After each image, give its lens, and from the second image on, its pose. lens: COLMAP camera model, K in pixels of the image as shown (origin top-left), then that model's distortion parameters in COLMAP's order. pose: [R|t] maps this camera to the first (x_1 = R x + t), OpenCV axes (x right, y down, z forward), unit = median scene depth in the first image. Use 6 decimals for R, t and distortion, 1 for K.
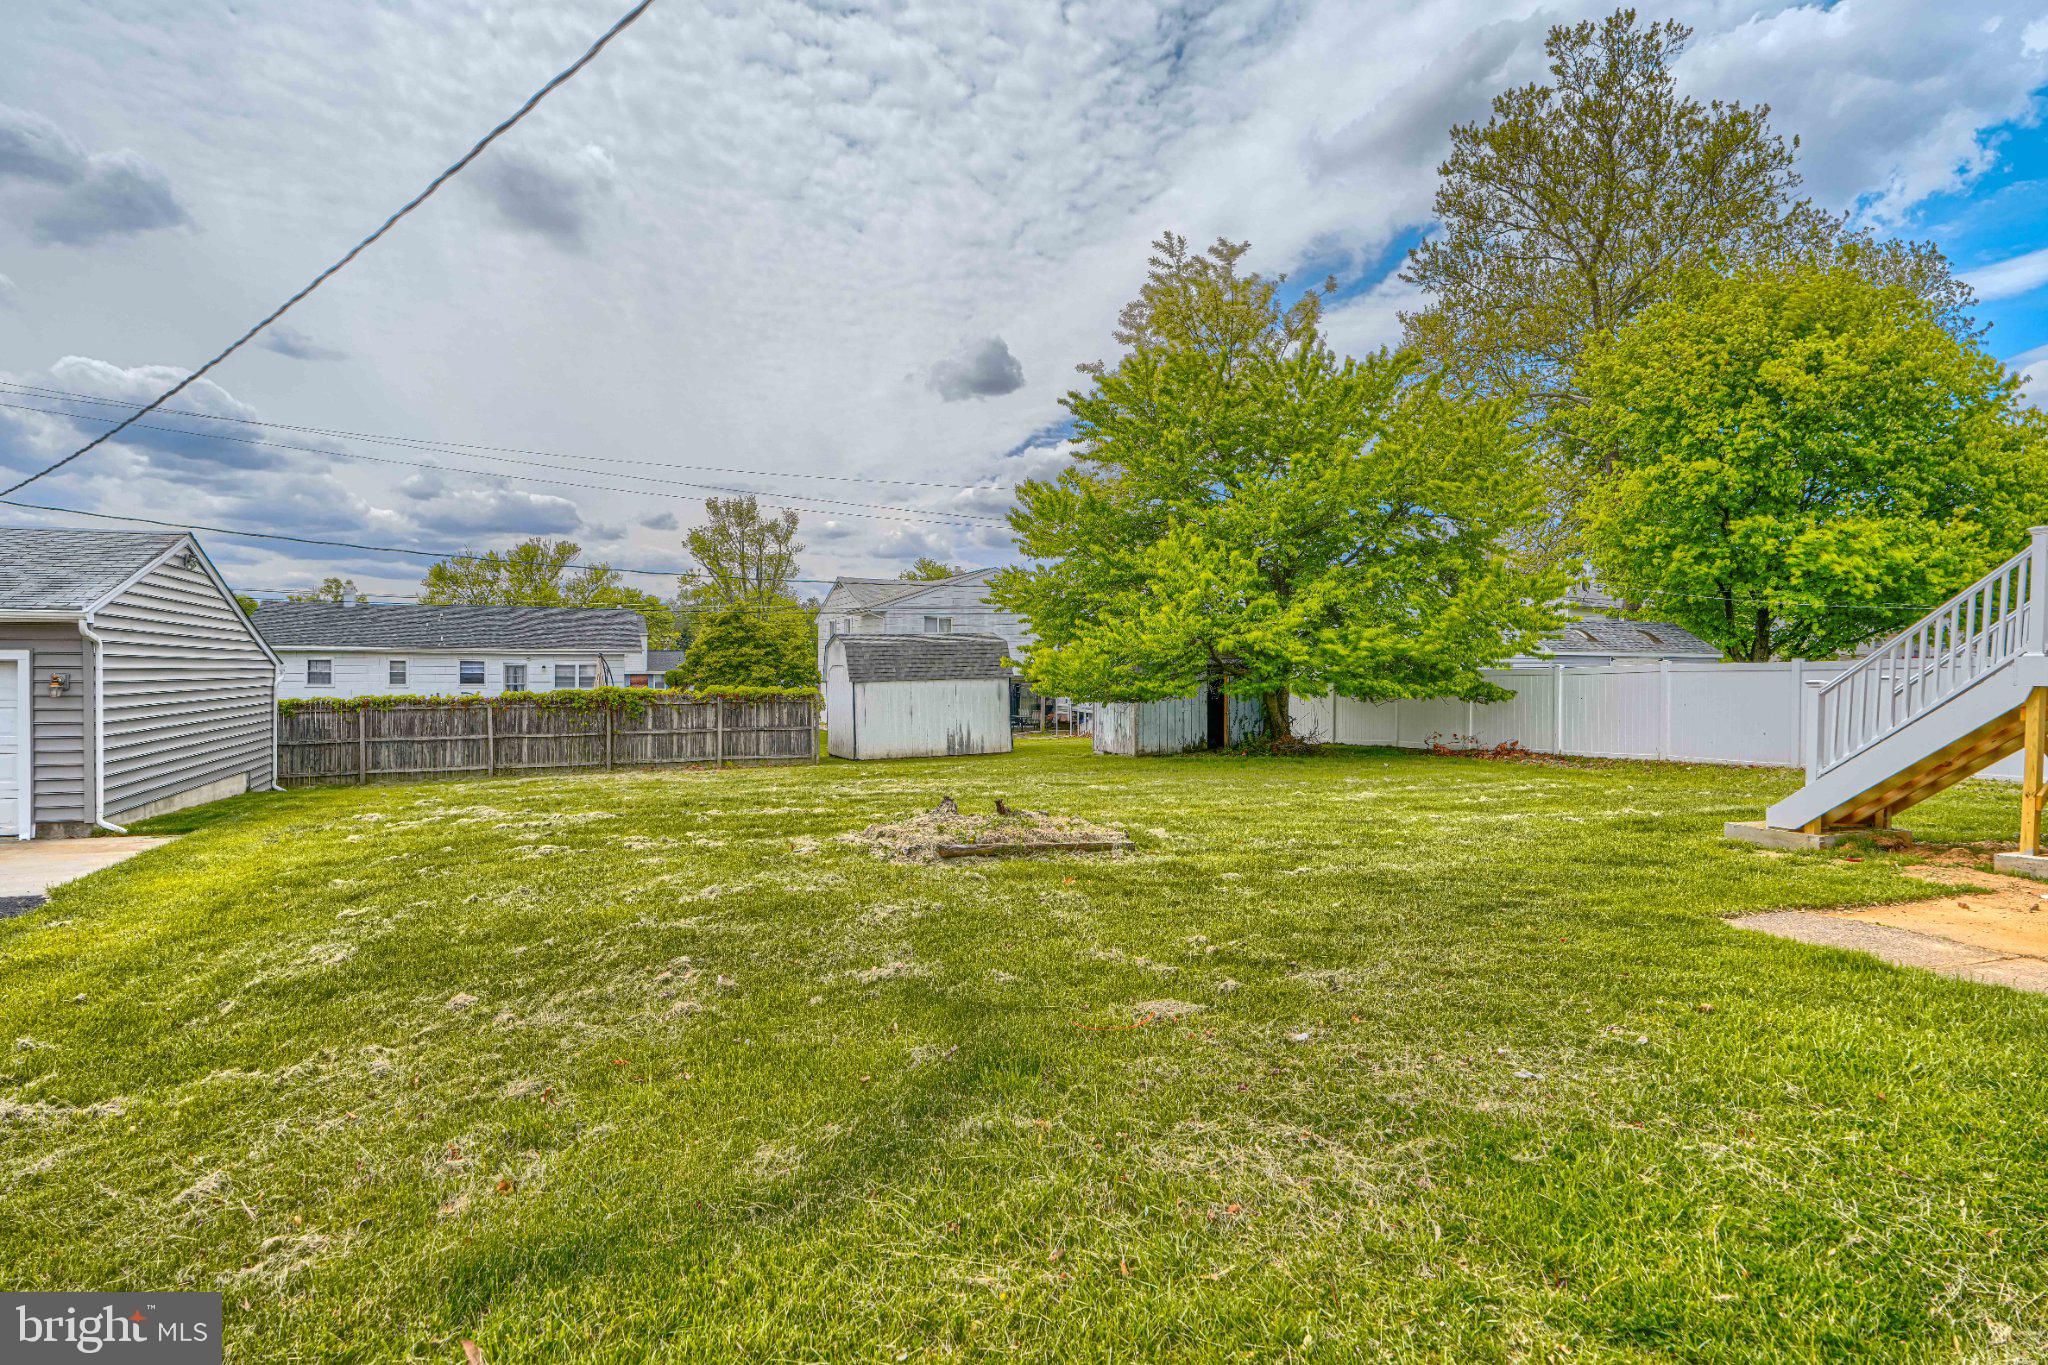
lens RADIAL K [[1097.8, 0, 1038.1], [0, 1097.8, 675.6], [0, 0, 1]] dist [-0.007414, -0.002095]
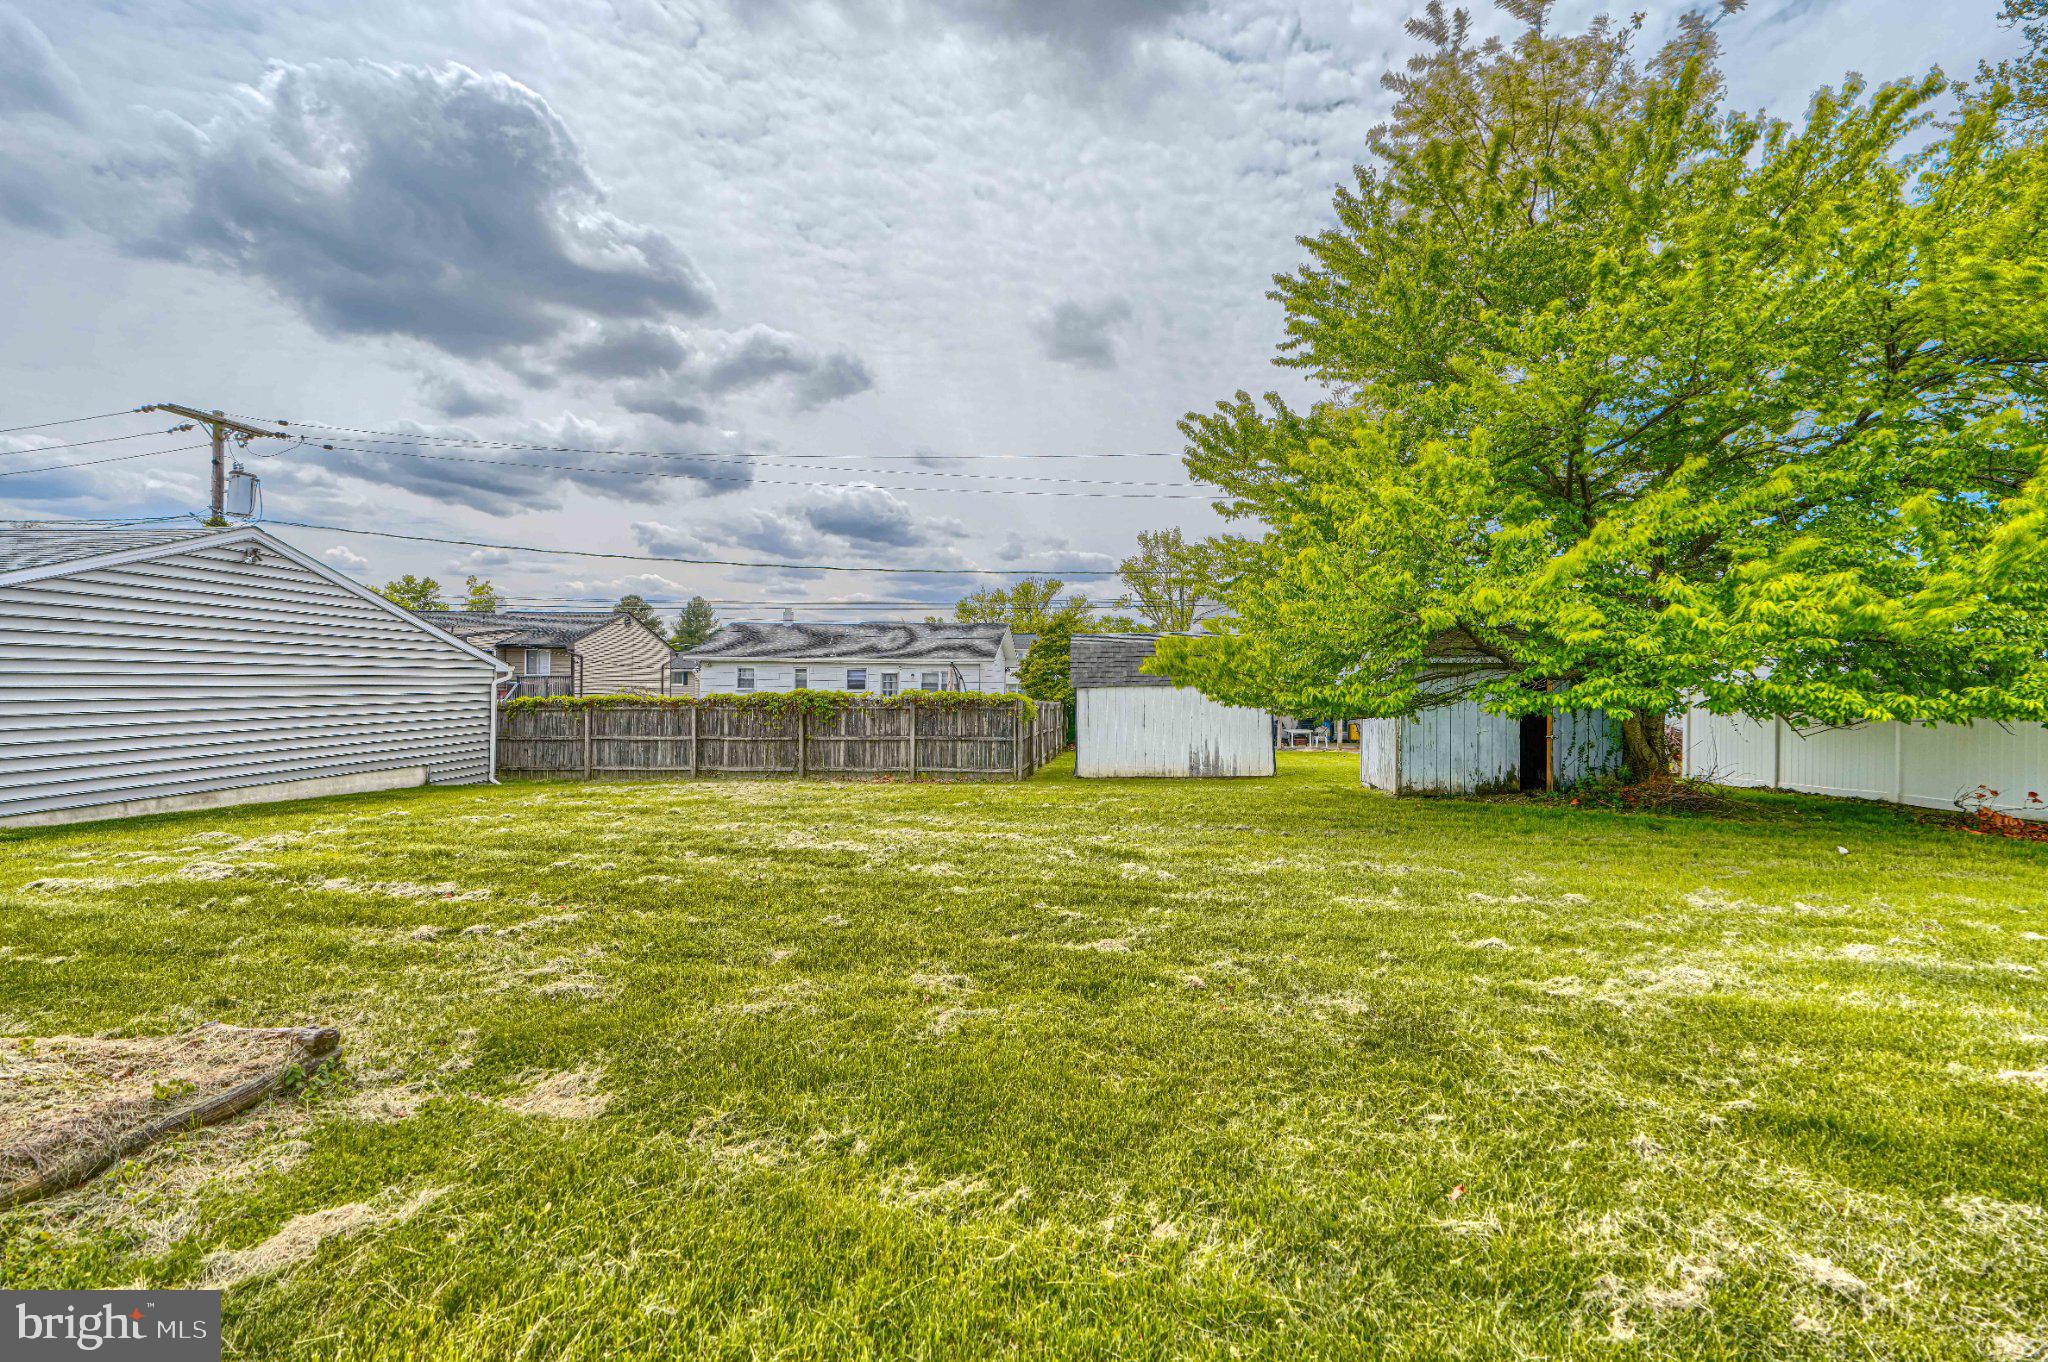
lens RADIAL K [[921.3, 0, 1029.6], [0, 921.3, 693.8], [0, 0, 1]] dist [0.001615, 0.000309]
pose [[0.883764, 0.009358, -0.467839, 0.150654], [-0.007389, 0.999954, 0.006044, 0.006945], [0.467875, -0.001885, 0.883793, 0.357470]]
